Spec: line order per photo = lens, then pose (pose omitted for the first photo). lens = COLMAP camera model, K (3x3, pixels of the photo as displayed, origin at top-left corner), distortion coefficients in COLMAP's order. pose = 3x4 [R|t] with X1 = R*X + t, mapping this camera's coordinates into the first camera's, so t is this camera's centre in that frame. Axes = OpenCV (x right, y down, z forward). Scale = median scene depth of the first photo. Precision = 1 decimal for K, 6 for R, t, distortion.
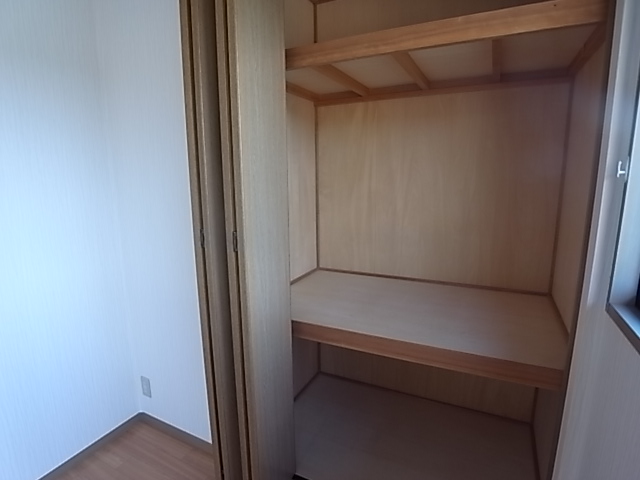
lens RADIAL K [[353.1, 0, 320.0], [0, 353.1, 240.0], [0, 0, 1]] dist [-0.069554, 0.018503]
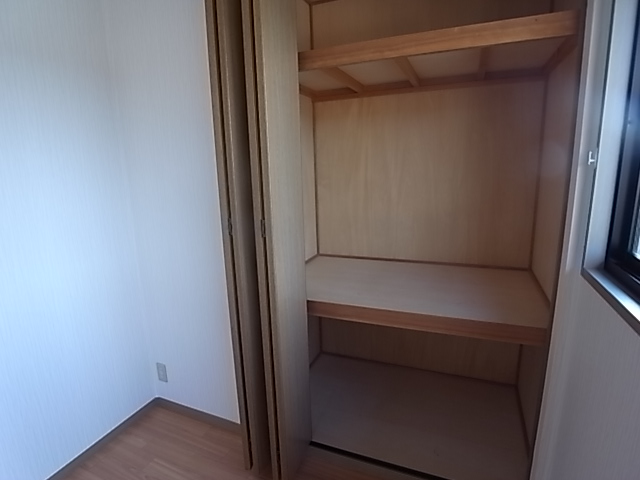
lens RADIAL K [[353.1, 0, 320.0], [0, 353.1, 240.0], [0, 0, 1]] dist [-0.069554, 0.018503]
pose [[0.997448, -0.033079, 0.063265, -0.104031], [0.031532, 0.999182, 0.025300, 0.014607], [-0.064050, -0.023241, 0.997676, -0.101234]]
